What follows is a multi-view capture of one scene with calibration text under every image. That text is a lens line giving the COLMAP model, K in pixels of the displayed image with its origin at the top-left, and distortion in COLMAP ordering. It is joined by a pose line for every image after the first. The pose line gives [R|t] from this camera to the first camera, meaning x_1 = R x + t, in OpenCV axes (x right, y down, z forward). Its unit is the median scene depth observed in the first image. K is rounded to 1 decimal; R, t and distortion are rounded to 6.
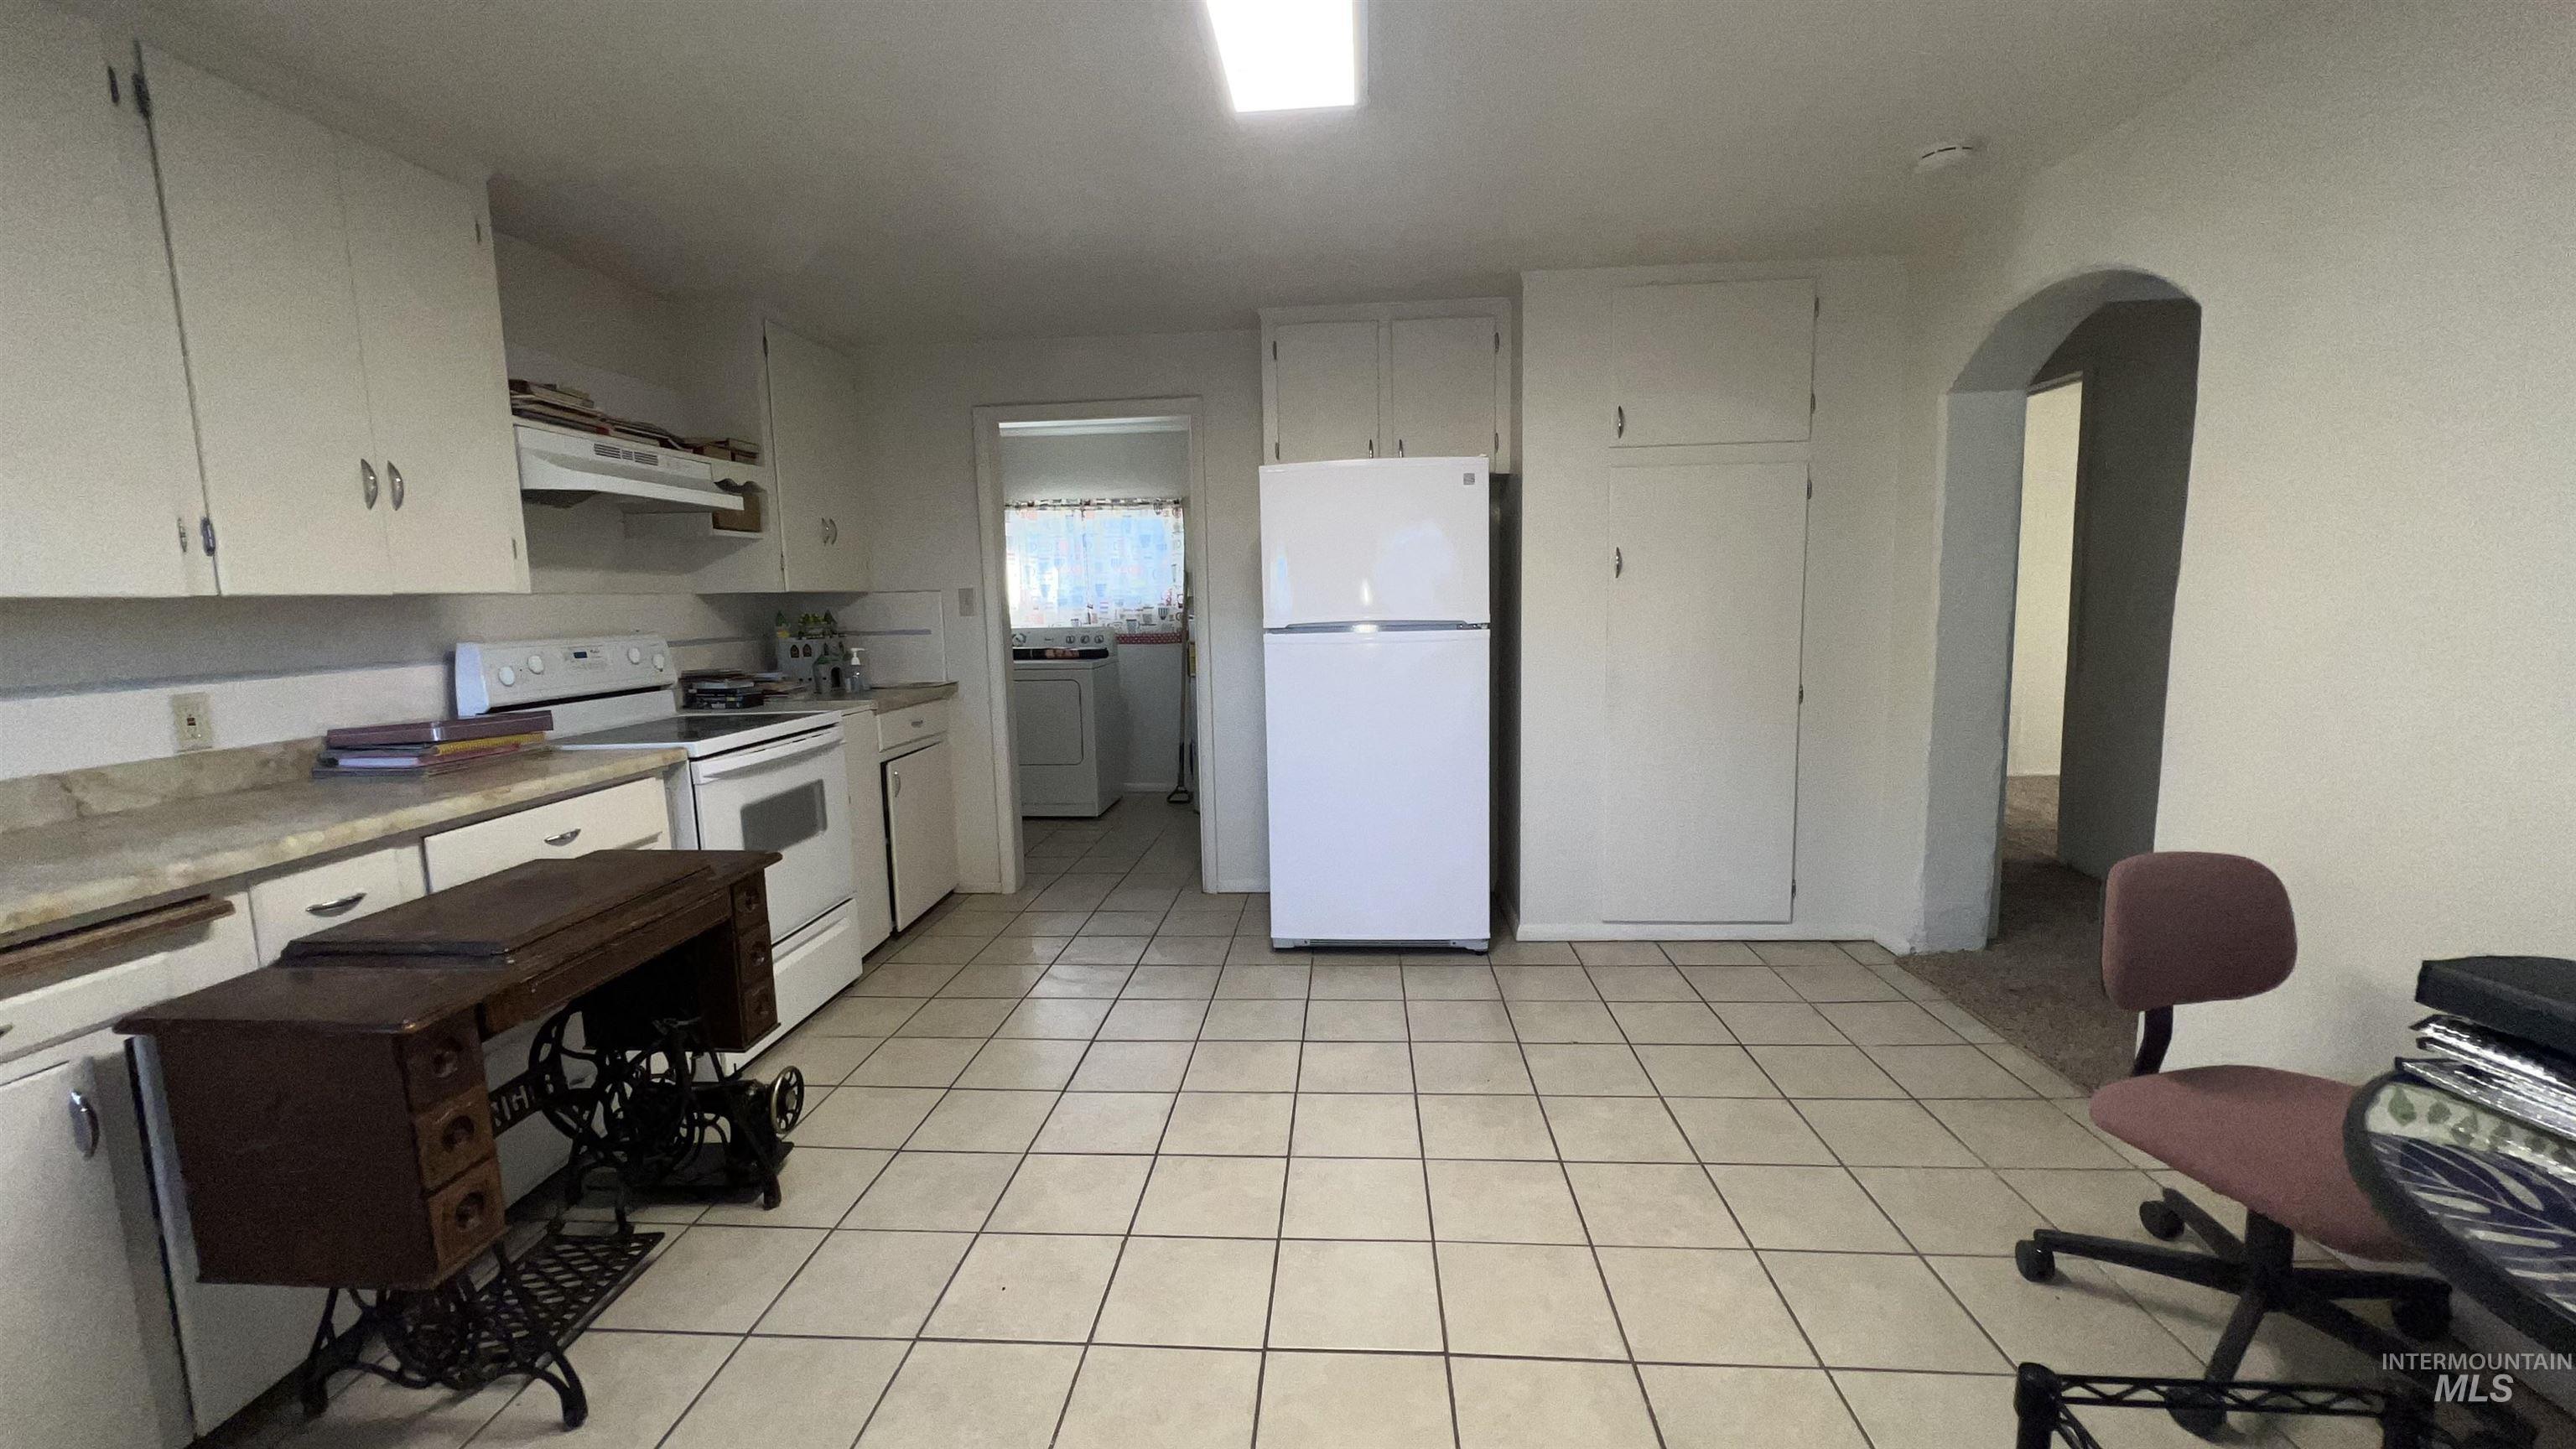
lens RADIAL K [[1039.1, 0, 1281.2], [0, 1039.1, 726.4], [0, 0, 1]] dist [-0.002469, -0.000001]
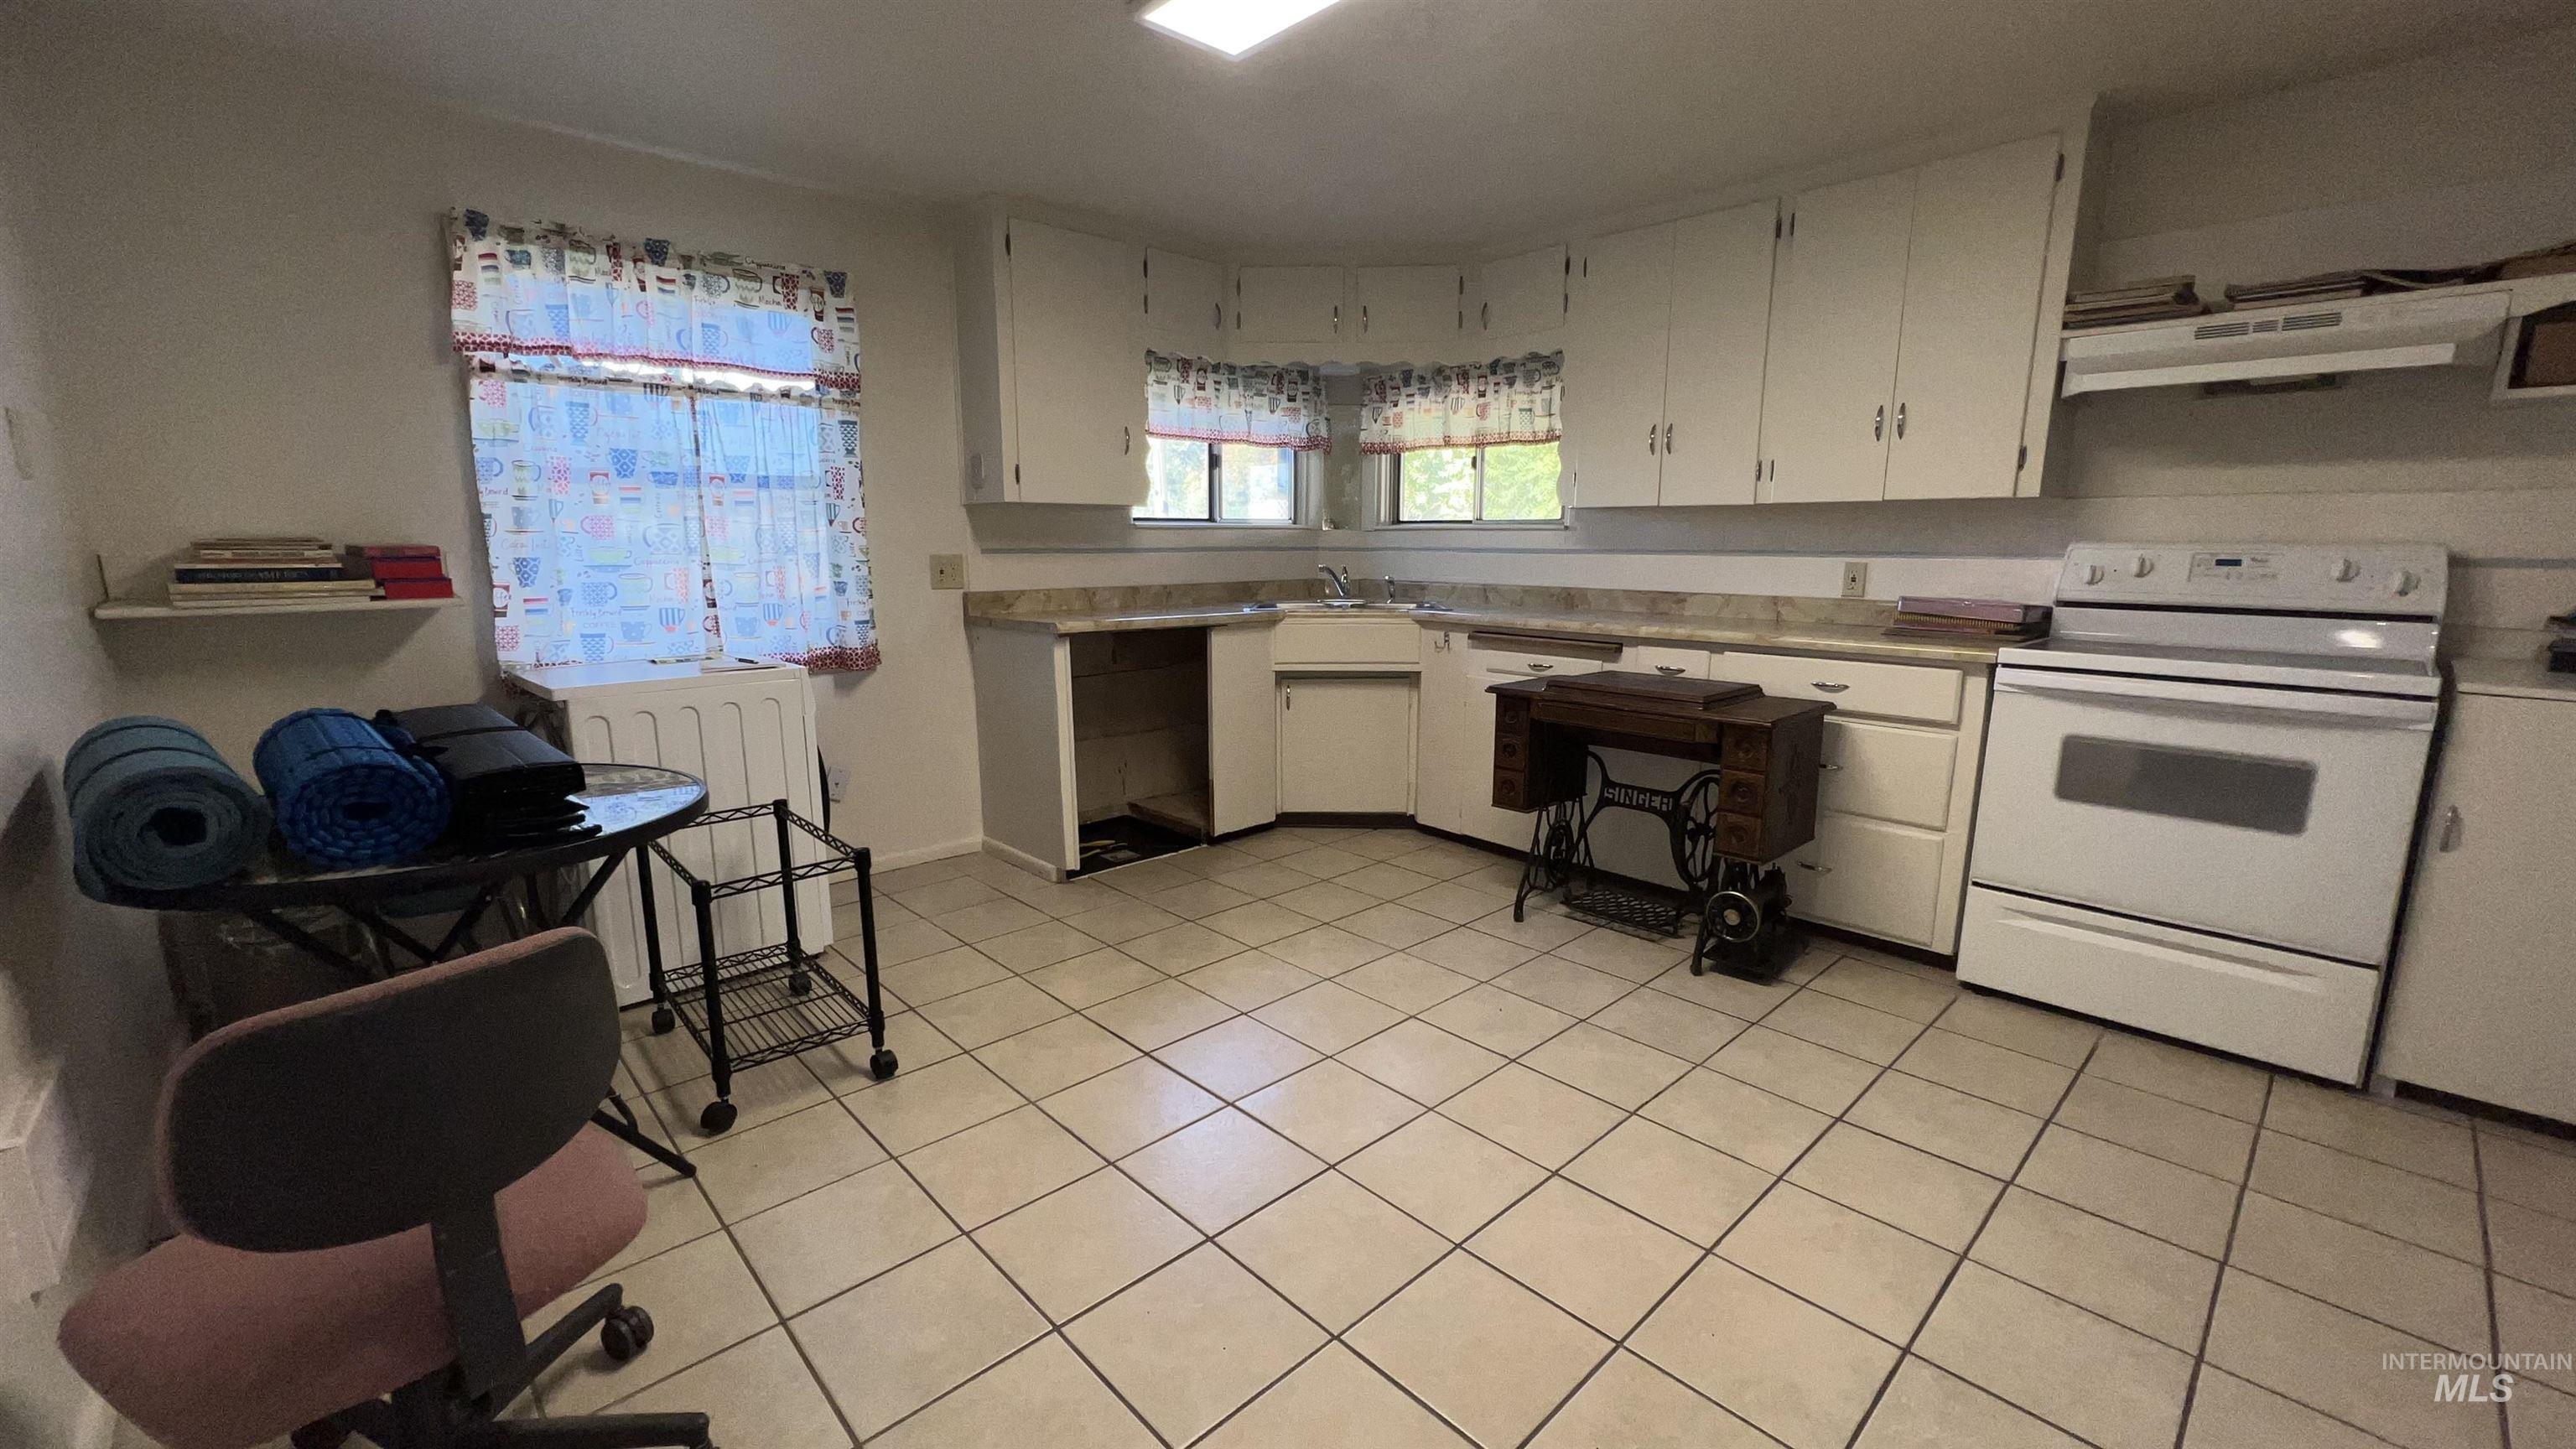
lens RADIAL K [[1039.1, 0, 1281.1], [0, 1039.1, 729.6], [0, 0, 1]] dist [-0.002469, -0.000001]
pose [[-0.679832, 0.155947, -0.716596, 0.659364], [-0.078640, 0.955994, 0.282650, -0.142449], [0.729140, 0.248507, -0.637652, 1.197005]]
